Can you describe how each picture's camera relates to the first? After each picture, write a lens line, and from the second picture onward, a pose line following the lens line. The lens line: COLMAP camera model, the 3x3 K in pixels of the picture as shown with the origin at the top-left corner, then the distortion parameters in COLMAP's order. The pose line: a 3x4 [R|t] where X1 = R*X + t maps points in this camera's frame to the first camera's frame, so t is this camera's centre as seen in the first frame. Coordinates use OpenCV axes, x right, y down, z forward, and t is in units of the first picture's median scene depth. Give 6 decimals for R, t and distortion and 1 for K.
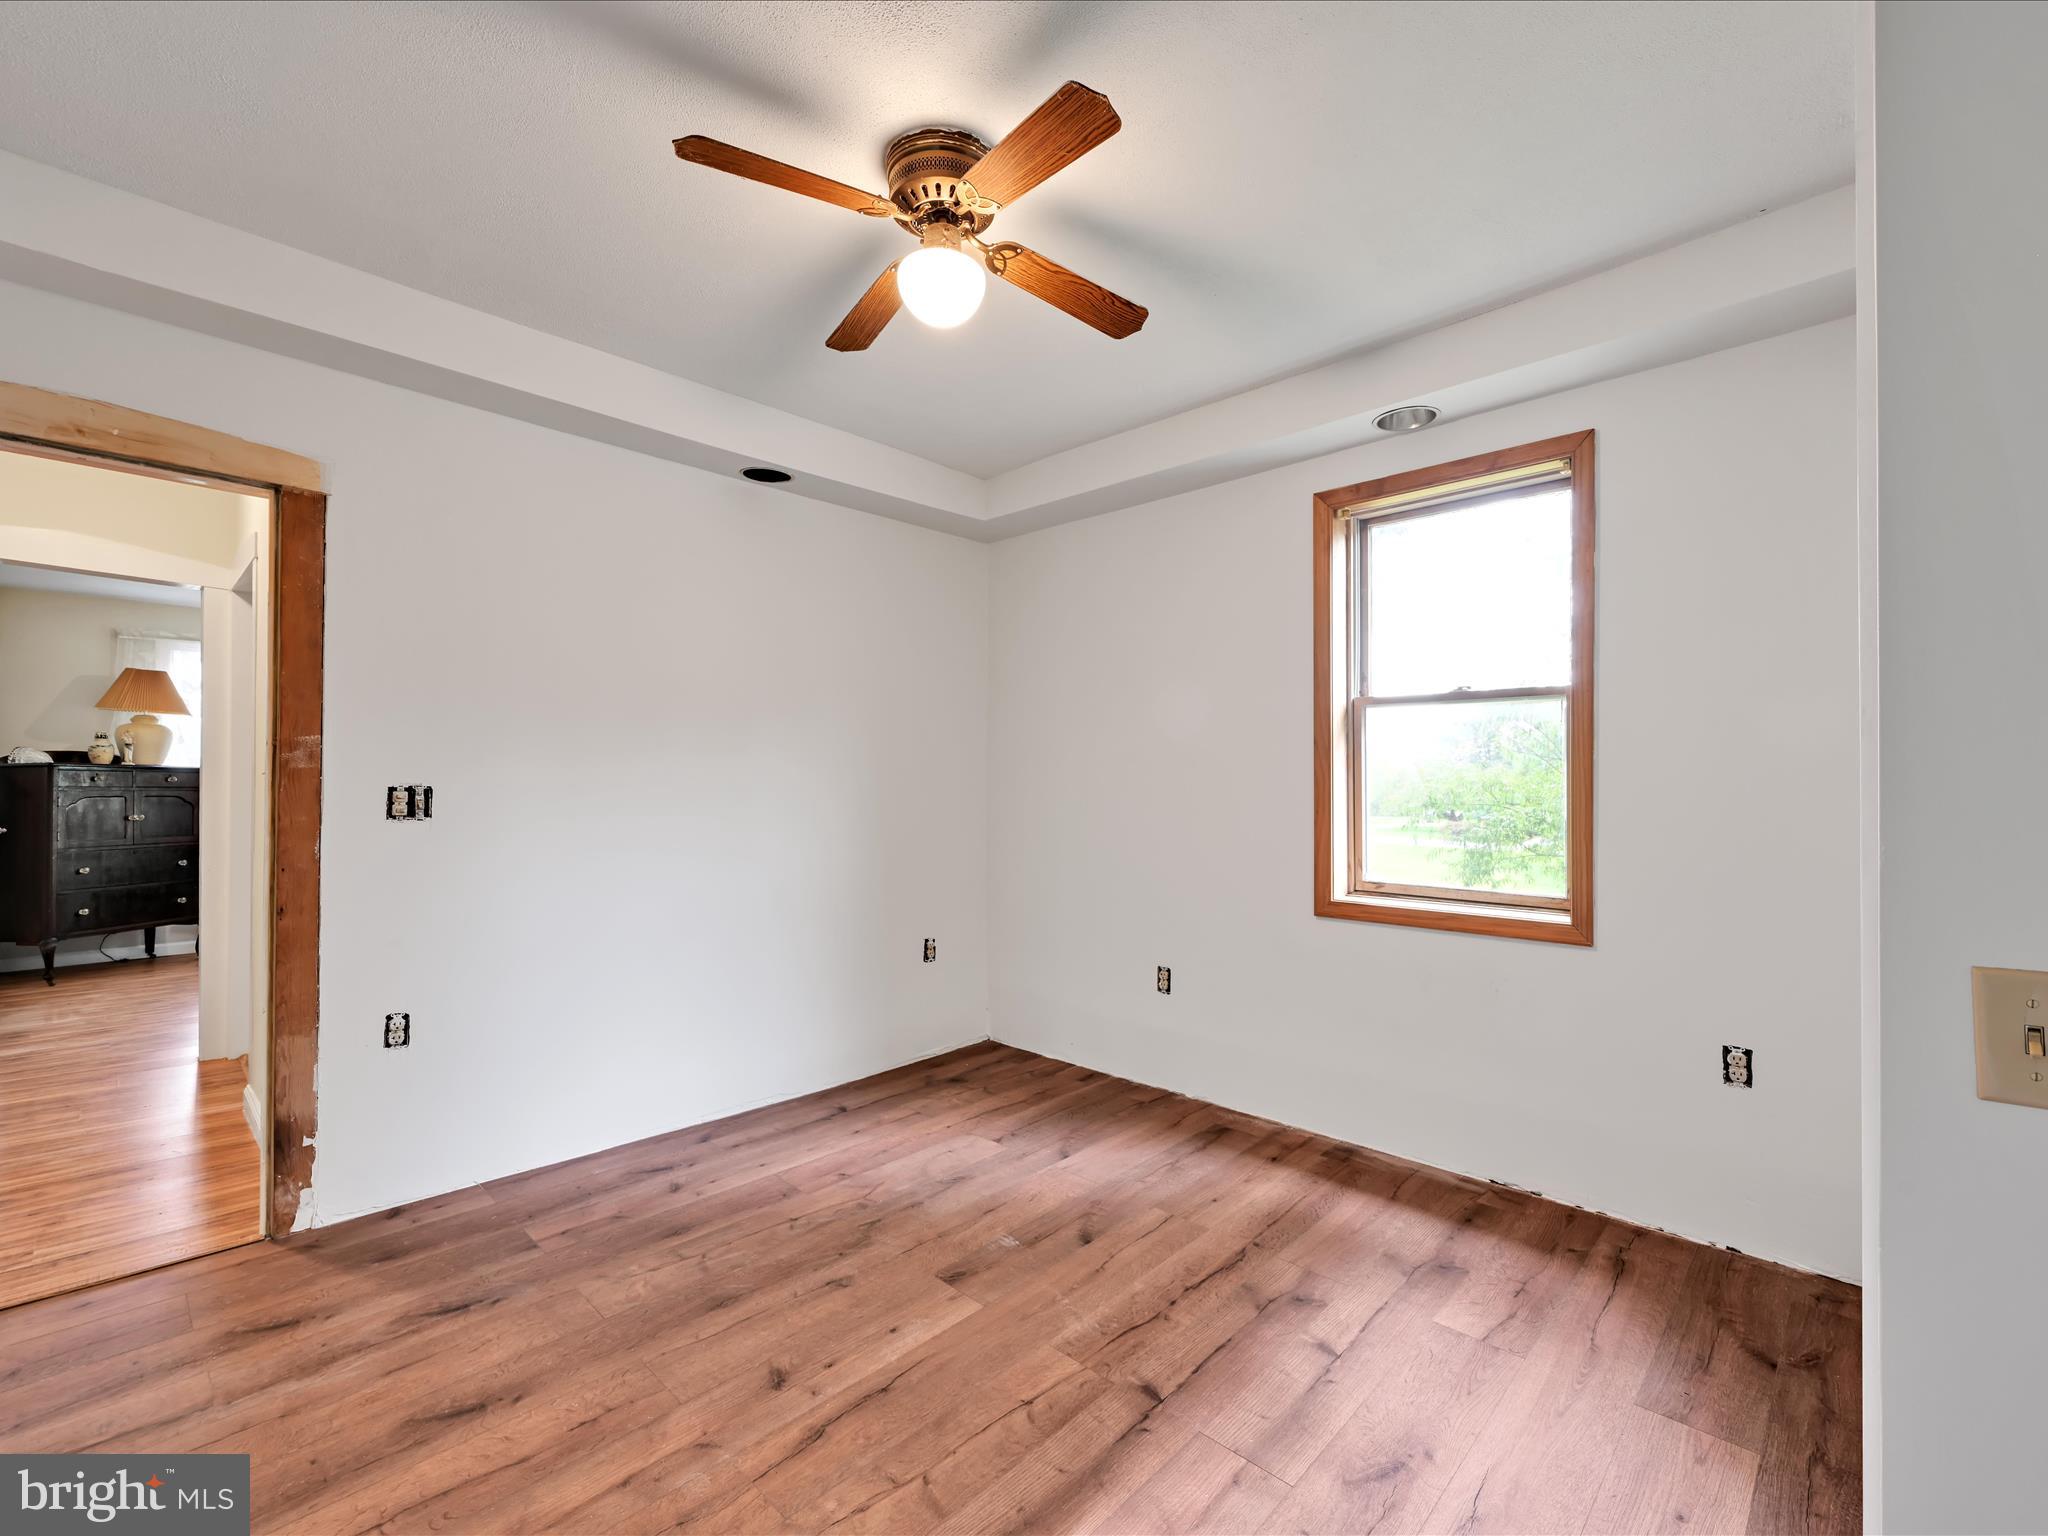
lens RADIAL K [[906.4, 0, 1024.0], [0, 906.4, 768.0], [0, 0, 1]] dist [0.001151, 0.000662]
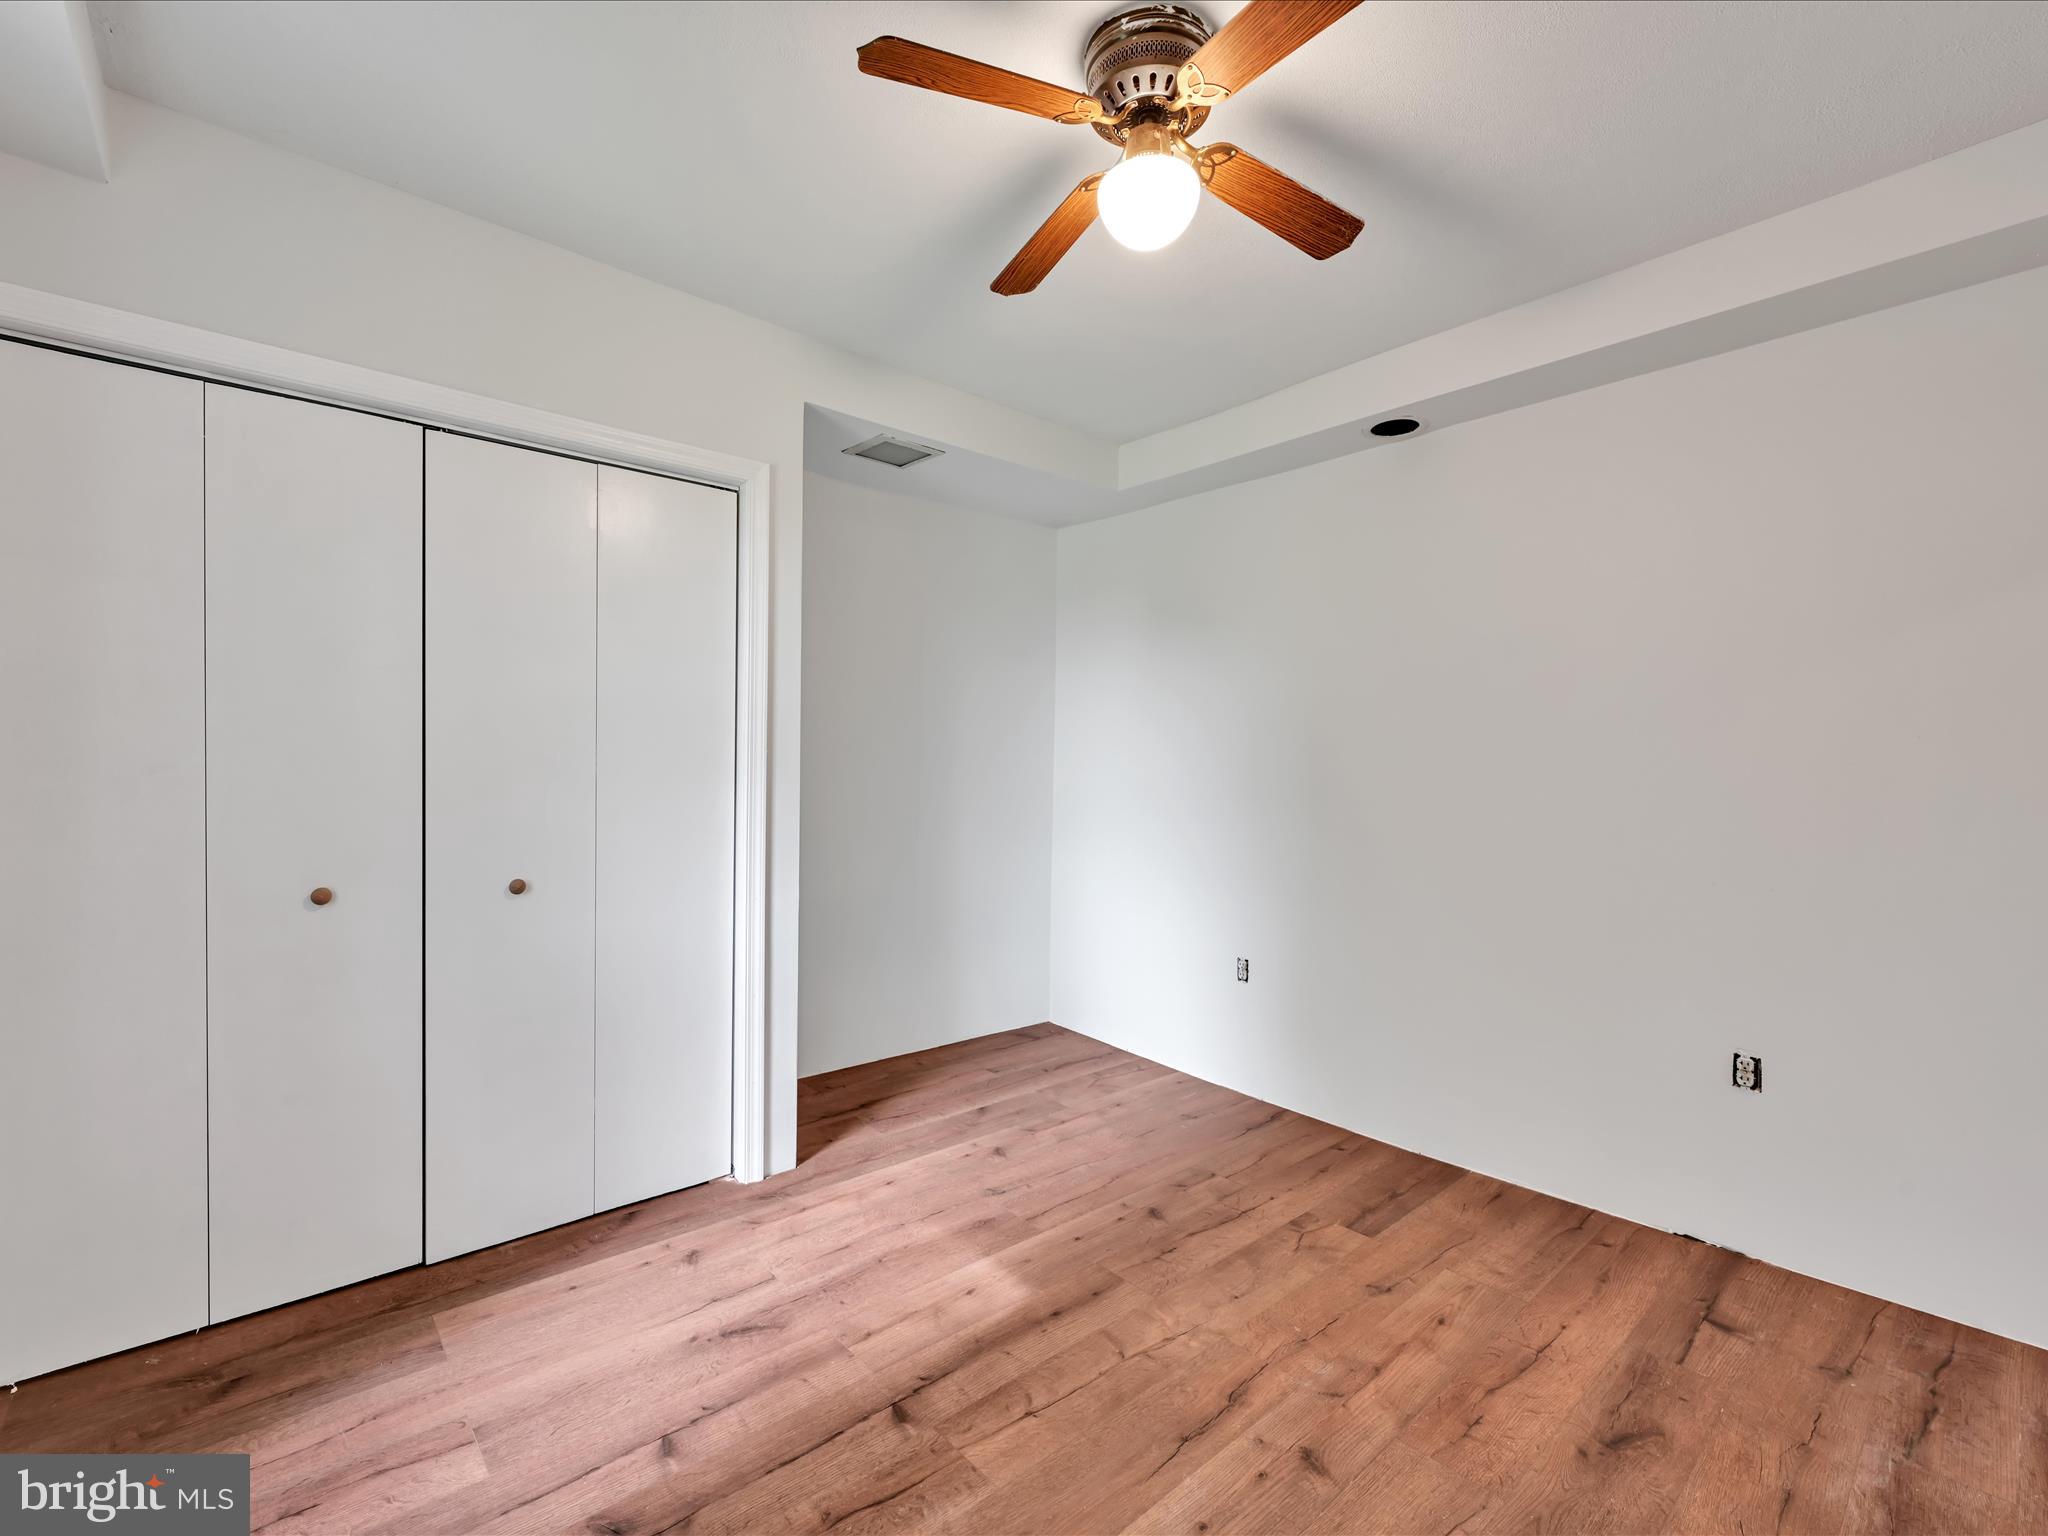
lens RADIAL K [[906.4, 0, 1024.0], [0, 906.4, 768.0], [0, 0, 1]] dist [0.001151, 0.000662]
pose [[-0.996962, -0.016943, 0.076025, -0.048994], [-0.016223, 0.999818, 0.010067, 0.001193], [-0.076182, 0.008803, -0.997055, 1.868836]]
